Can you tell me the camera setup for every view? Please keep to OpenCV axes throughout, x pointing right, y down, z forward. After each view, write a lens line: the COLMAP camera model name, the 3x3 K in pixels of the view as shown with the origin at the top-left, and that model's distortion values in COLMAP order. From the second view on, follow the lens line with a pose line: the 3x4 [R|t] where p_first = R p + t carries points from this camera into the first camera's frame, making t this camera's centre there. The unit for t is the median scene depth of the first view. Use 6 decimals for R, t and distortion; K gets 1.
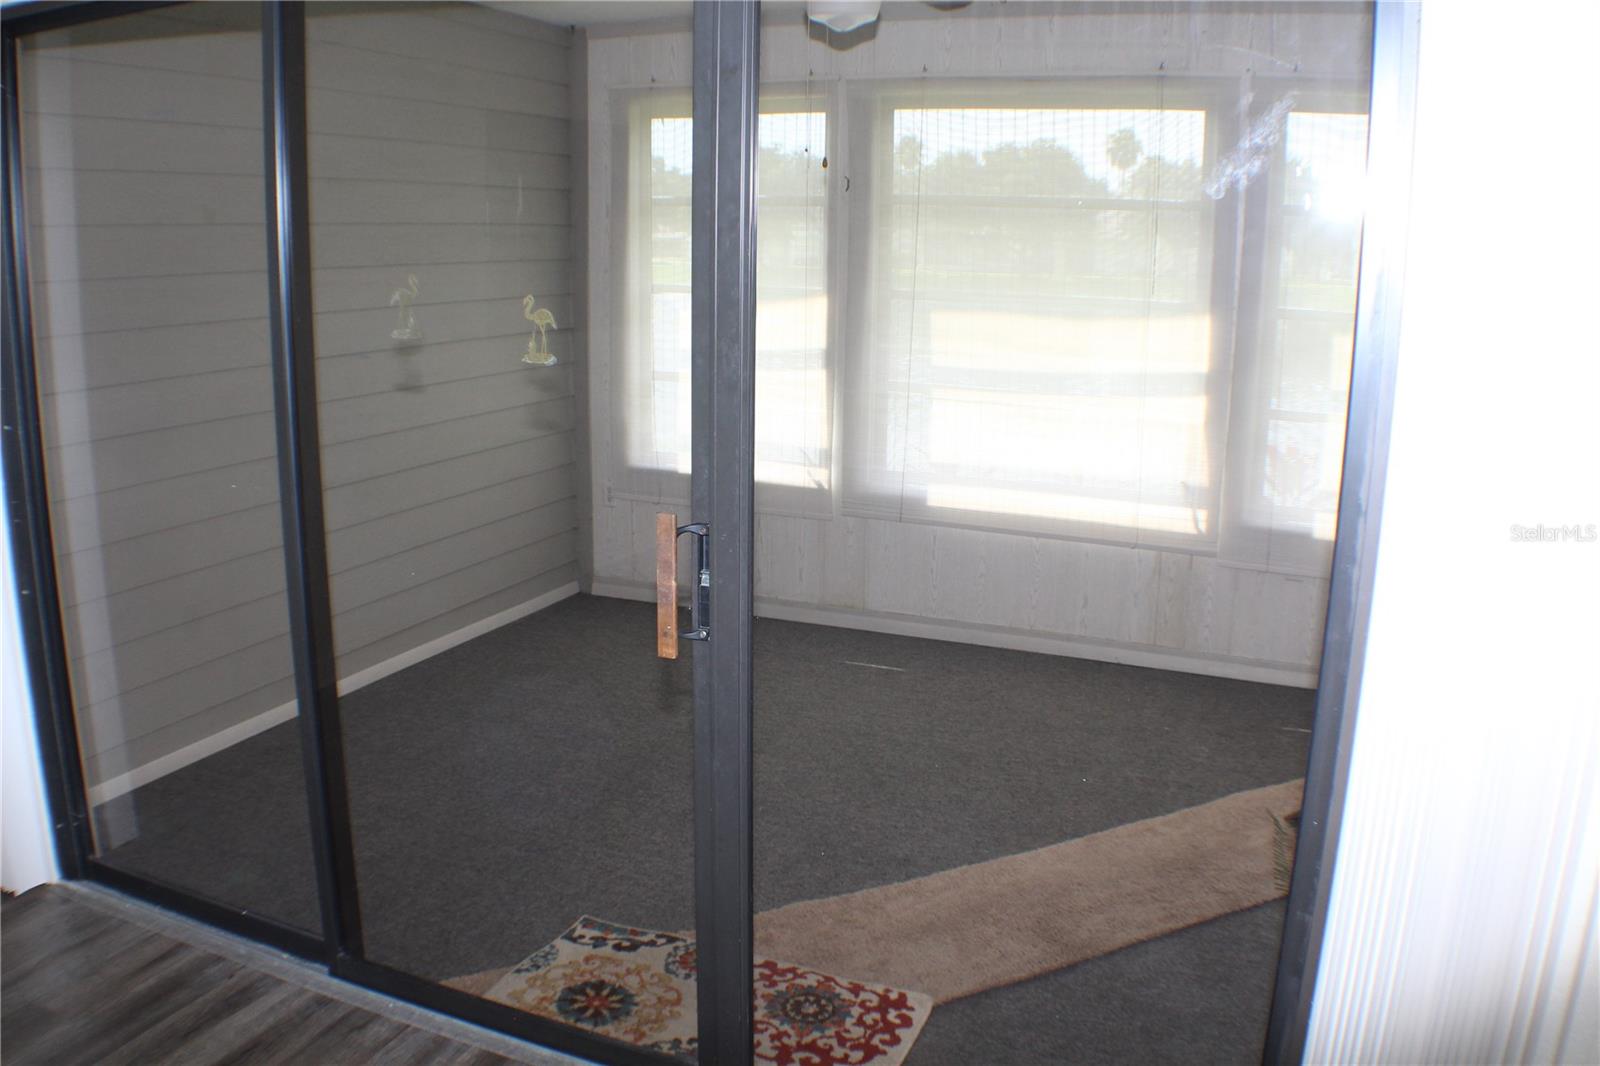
lens RADIAL K [[1273.0, 0, 797.9], [0, 1273.0, 527.2], [0, 0, 1]] dist [-0.179822, -0.005934]
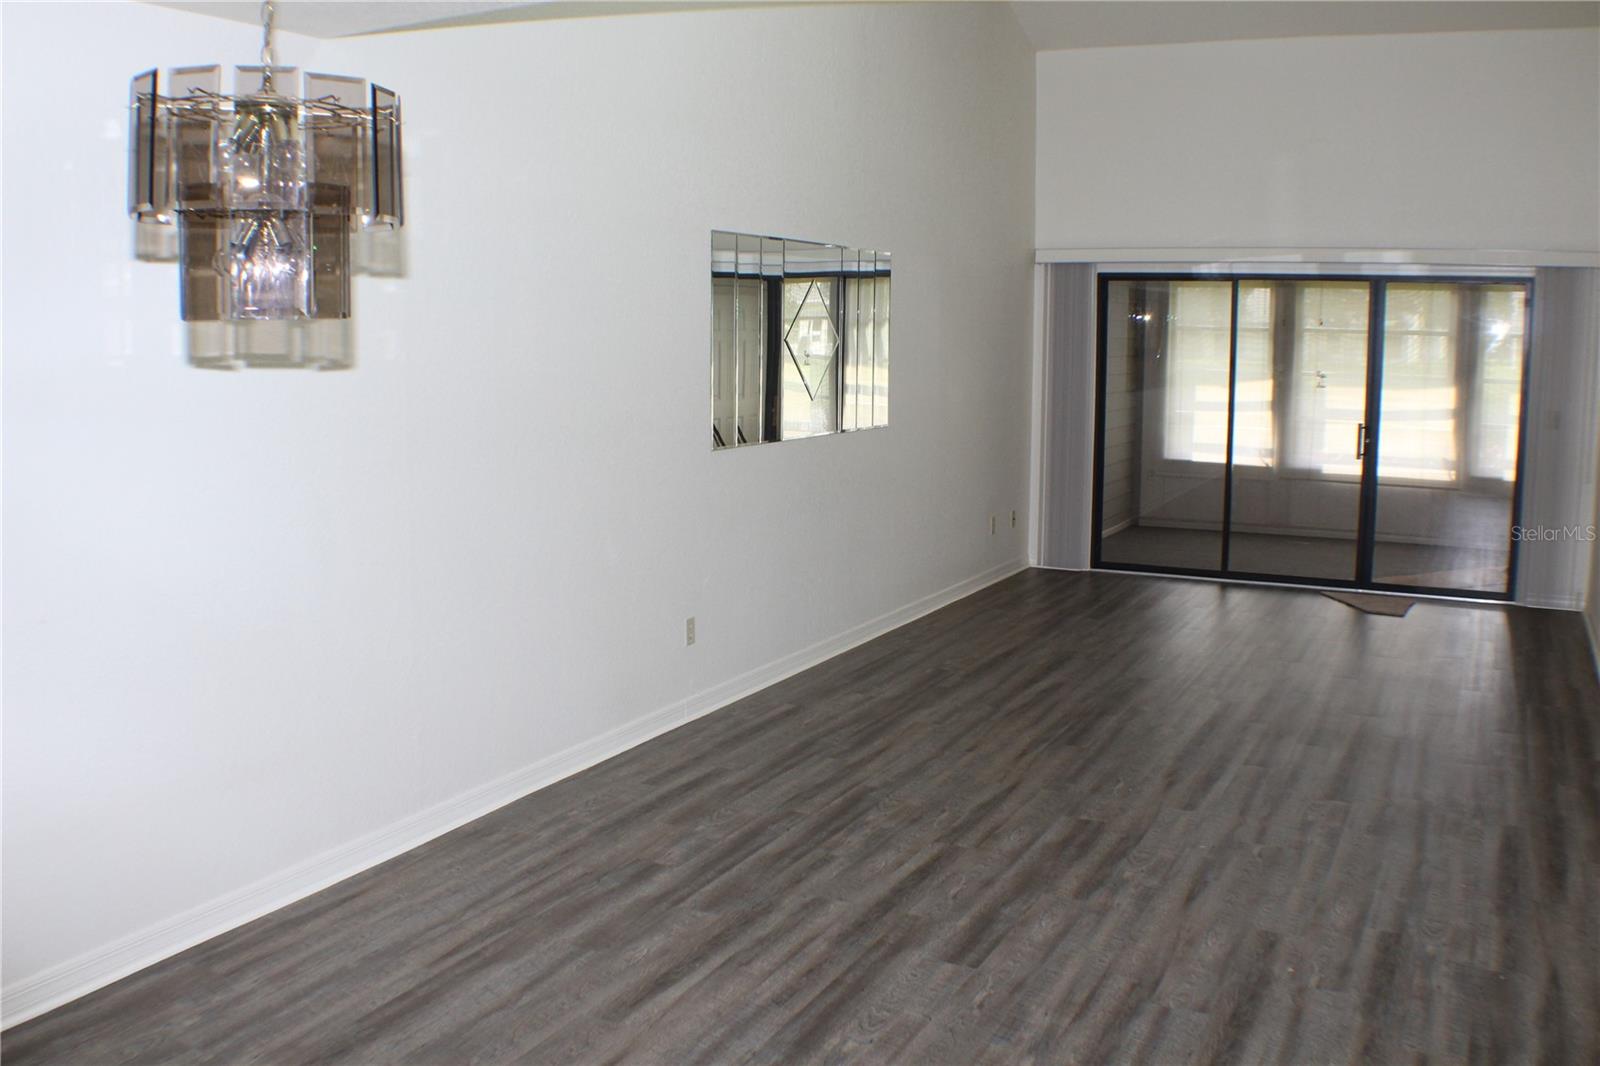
lens RADIAL K [[1430.6, 0, 802.1], [0, 1430.6, 536.6], [0, 0, 1]] dist [-0.169621, 0.013366]
pose [[0.997932, 0.004661, -0.064108, -0.635806], [-0.010453, 0.995858, -0.090317, 0.317984], [0.063422, 0.090800, 0.993848, -1.411809]]
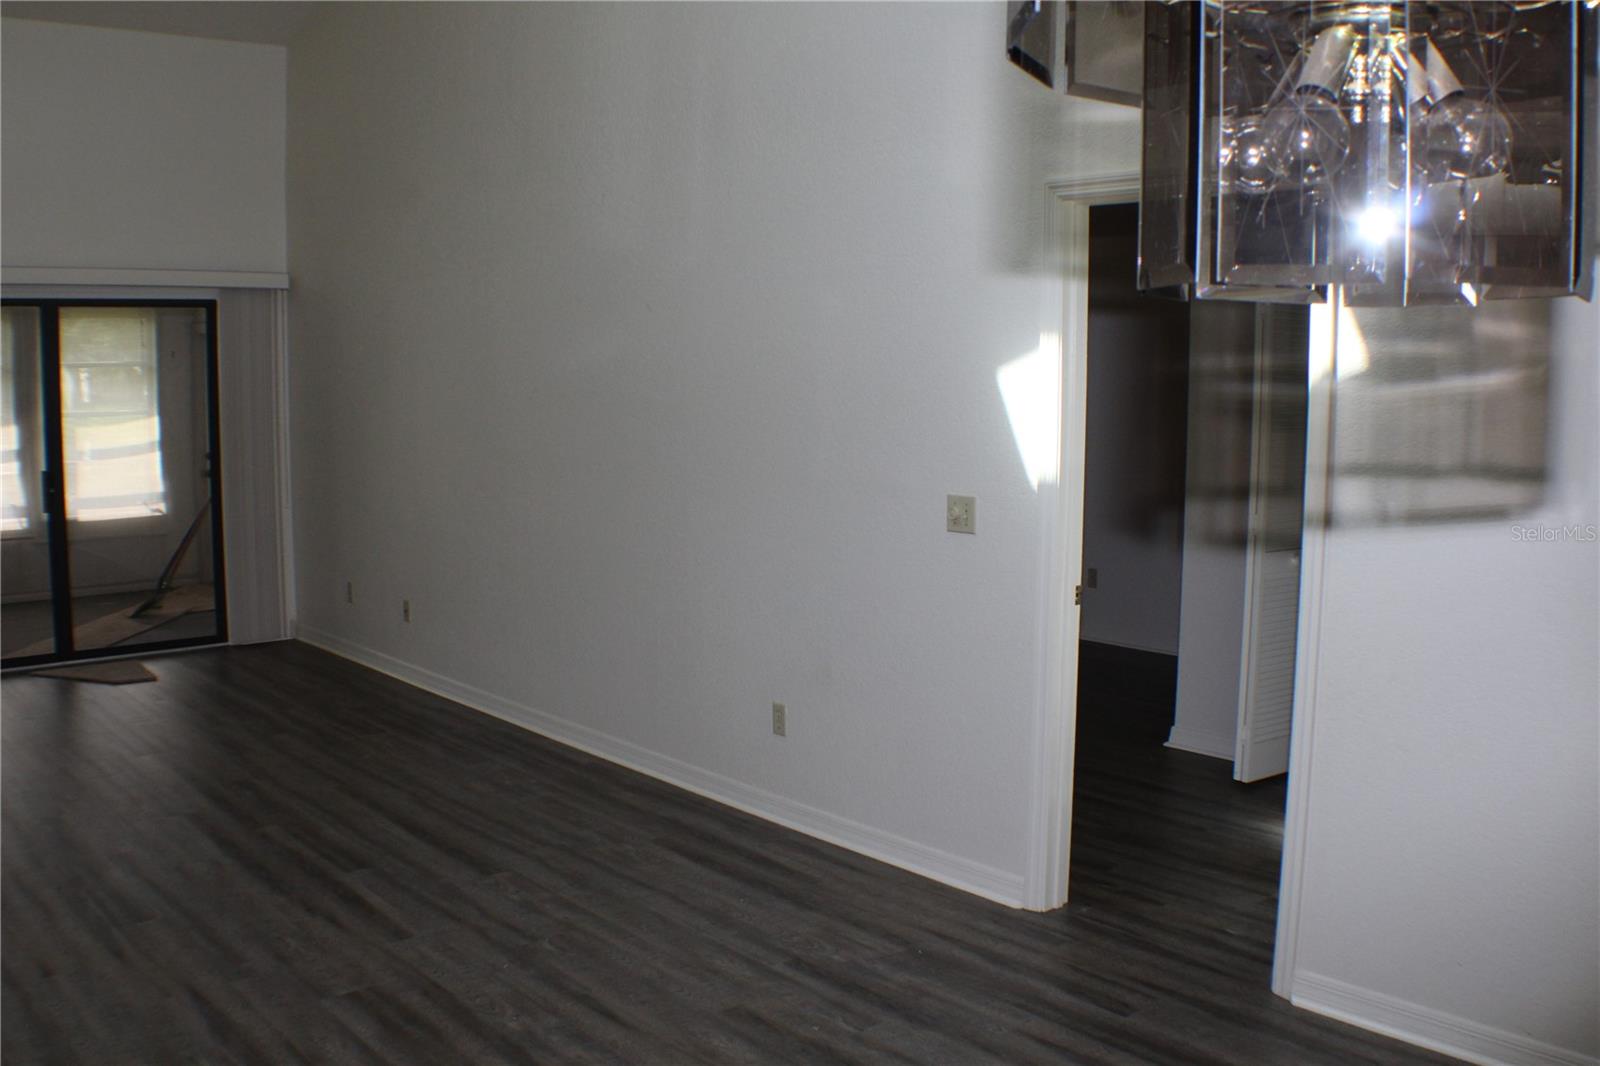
lens RADIAL K [[1430.6, 0, 801.0], [0, 1430.6, 528.2], [0, 0, 1]] dist [-0.169621, 0.013366]
pose [[0.417564, -0.105240, 0.902533, -1.051094], [0.210050, 0.977546, 0.016806, 0.215519], [-0.884036, 0.182559, 0.430294, -0.968982]]
